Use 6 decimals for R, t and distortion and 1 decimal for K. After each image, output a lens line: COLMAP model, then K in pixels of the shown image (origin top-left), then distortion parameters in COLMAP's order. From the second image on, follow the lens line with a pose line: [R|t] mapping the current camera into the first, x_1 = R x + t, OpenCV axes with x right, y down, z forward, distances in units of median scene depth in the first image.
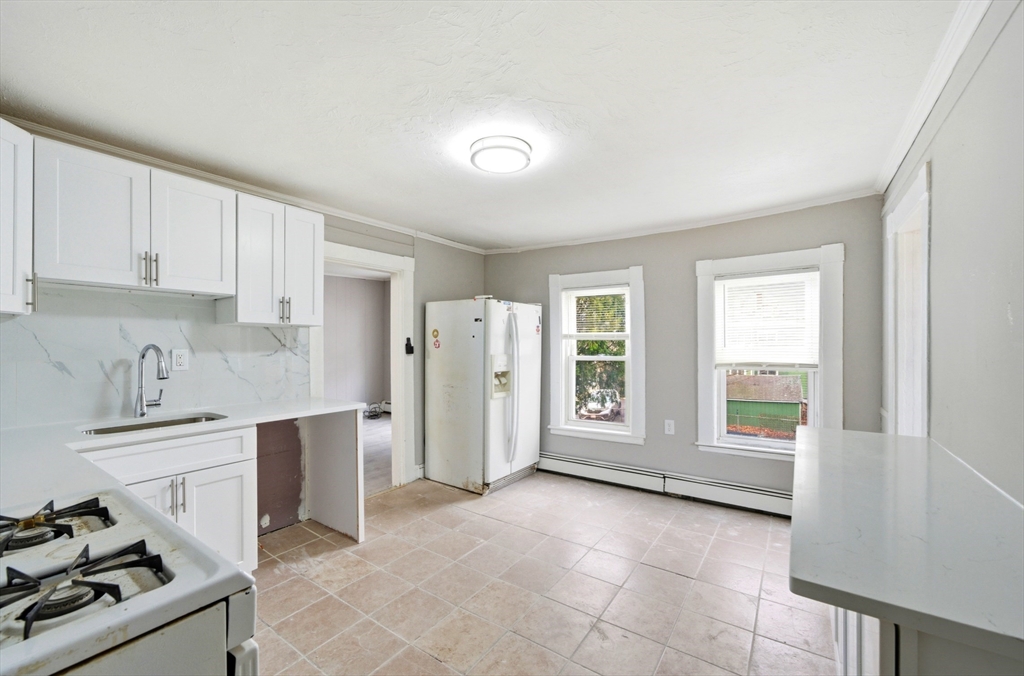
lens RADIAL K [[411.9, 0, 514.6], [0, 411.9, 344.6], [0, 0, 1]] dist [0.000973, 0.000142]
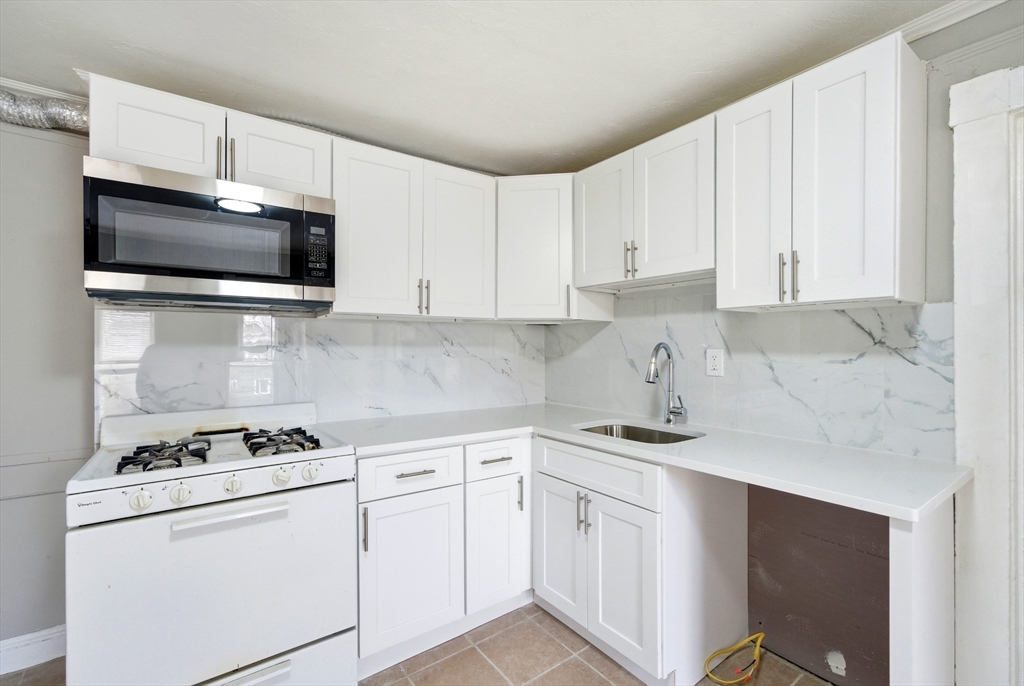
lens RADIAL K [[445.4, 0, 509.3], [0, 445.4, 357.5], [0, 0, 1]] dist [-0.009854, 0.000295]
pose [[-0.326576, 0.026215, -0.944807, 0.109475], [0.004686, 0.999648, 0.026117, 0.003435], [0.945159, 0.004102, -0.326584, 0.848464]]
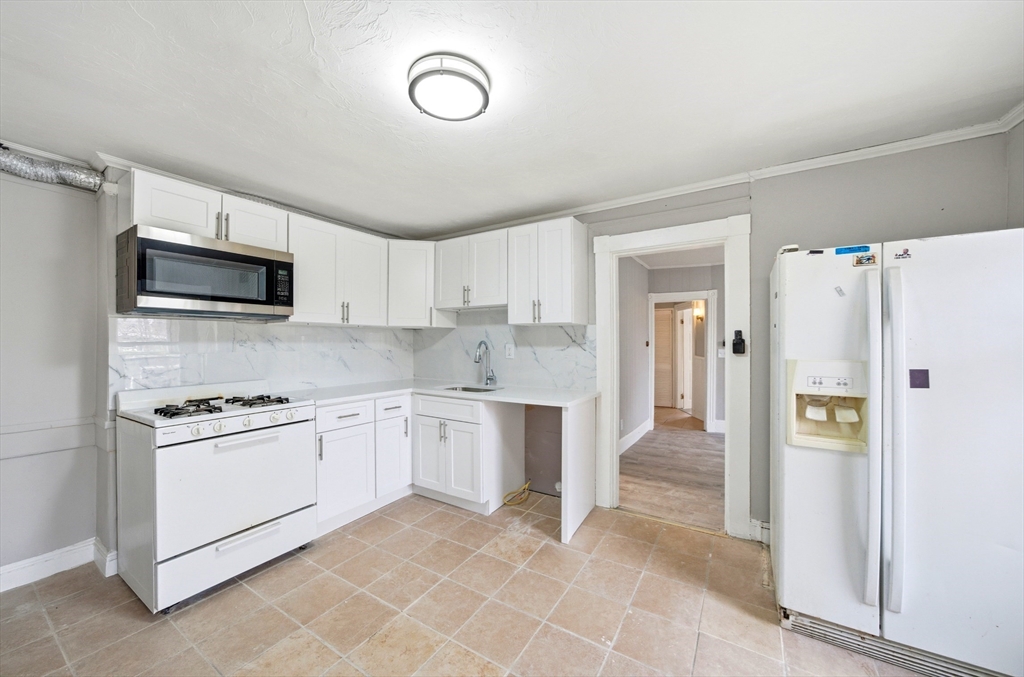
lens RADIAL K [[376.5, 0, 508.1], [0, 376.5, 343.7], [0, 0, 1]] dist [0.000046, 0.000061]
pose [[0.052614, 0.007247, -0.998589, 0.536091], [0.002347, 0.999970, 0.007380, -0.000567], [0.998612, -0.002732, 0.052596, 0.865154]]
